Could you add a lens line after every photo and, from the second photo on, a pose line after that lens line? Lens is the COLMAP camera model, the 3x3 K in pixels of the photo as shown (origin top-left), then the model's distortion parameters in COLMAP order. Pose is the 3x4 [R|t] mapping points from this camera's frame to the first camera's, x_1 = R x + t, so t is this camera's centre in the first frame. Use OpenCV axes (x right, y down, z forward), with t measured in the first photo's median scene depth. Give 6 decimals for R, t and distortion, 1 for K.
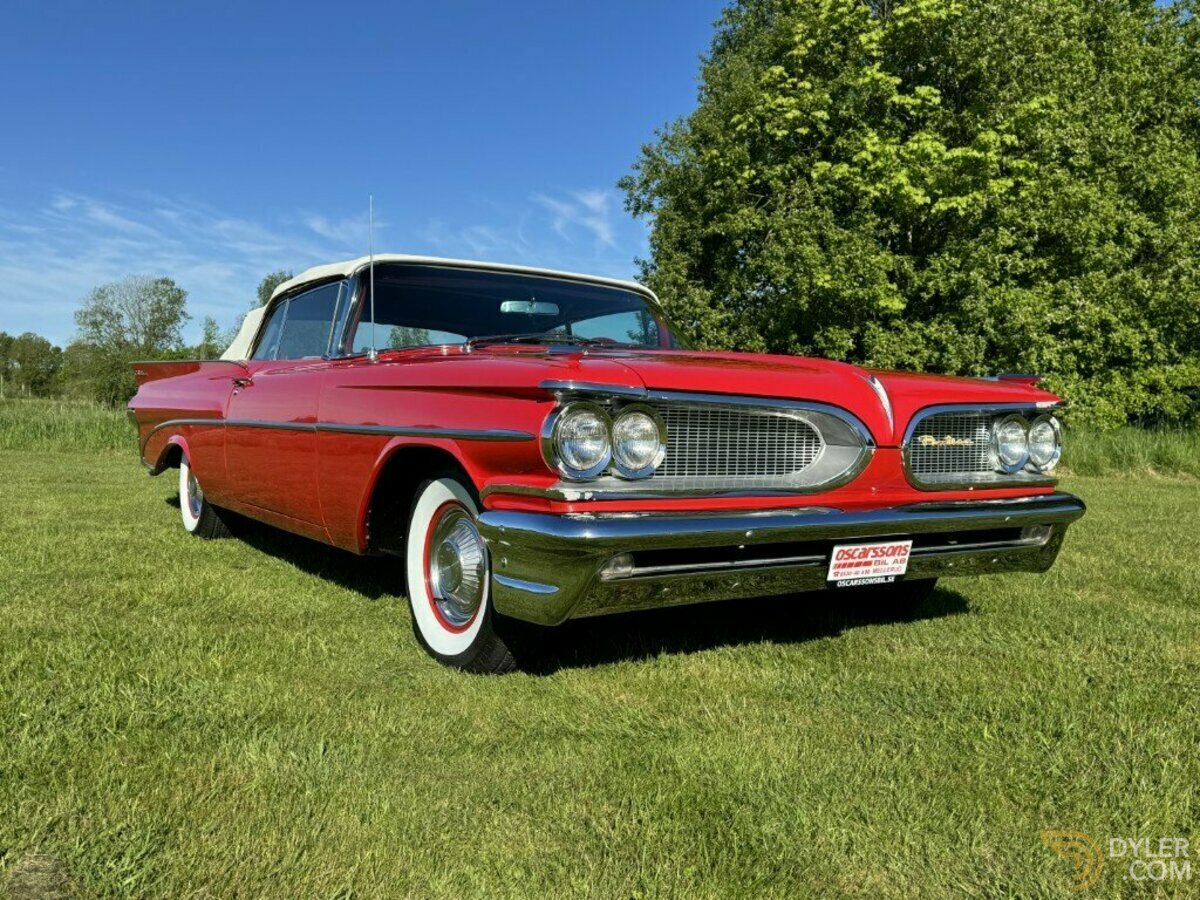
lens RADIAL K [[1080.2, 0, 600.0], [0, 1080.2, 450.0], [0, 0, 1]] dist [0.045117, -0.188884]
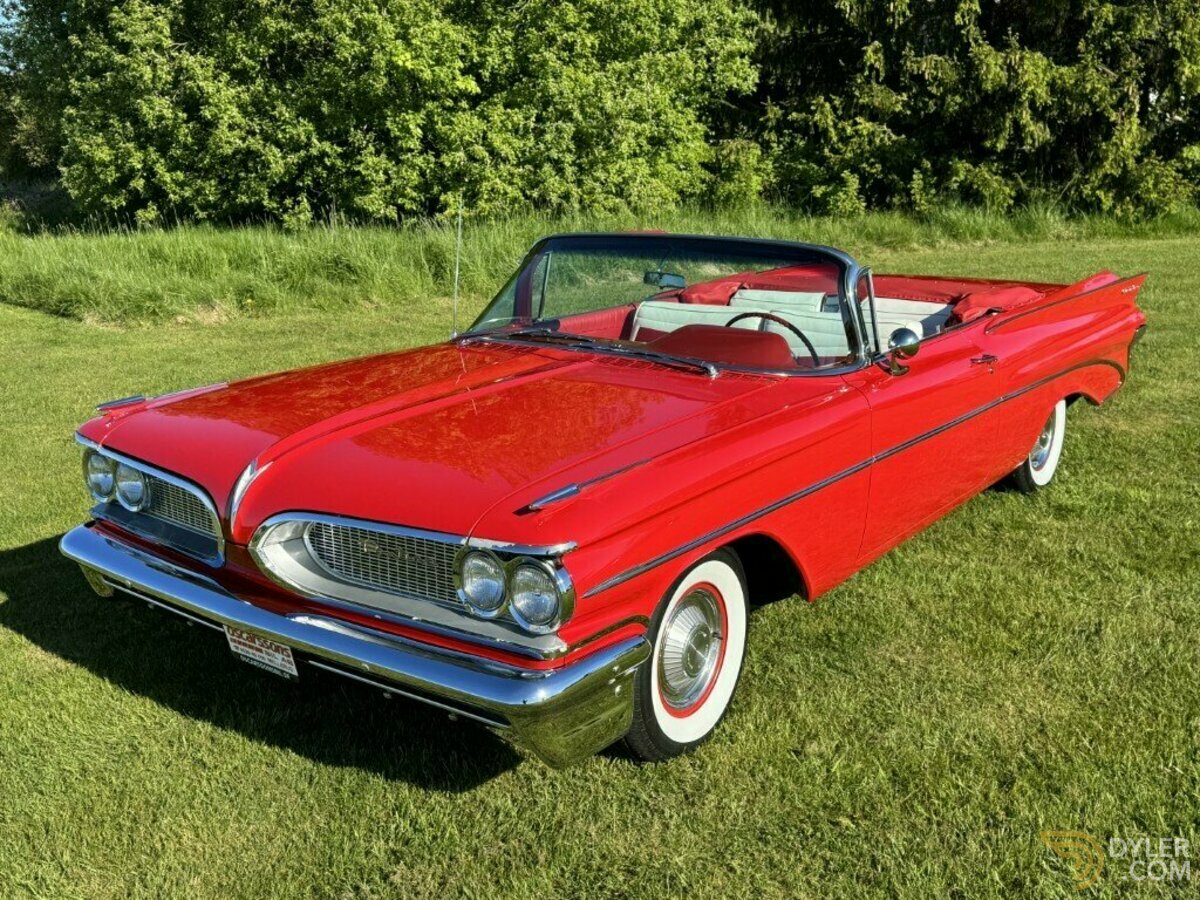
lens RADIAL K [[1179.9, 0, 596.1], [0, 1179.9, 448.0], [0, 0, 1]] dist [0.110894, -0.223588]
pose [[0.759095, -0.203823, 0.618248, -0.335292], [0.063134, 0.968293, 0.241709, -0.073590], [-0.647911, -0.144447, 0.747894, 0.125671]]
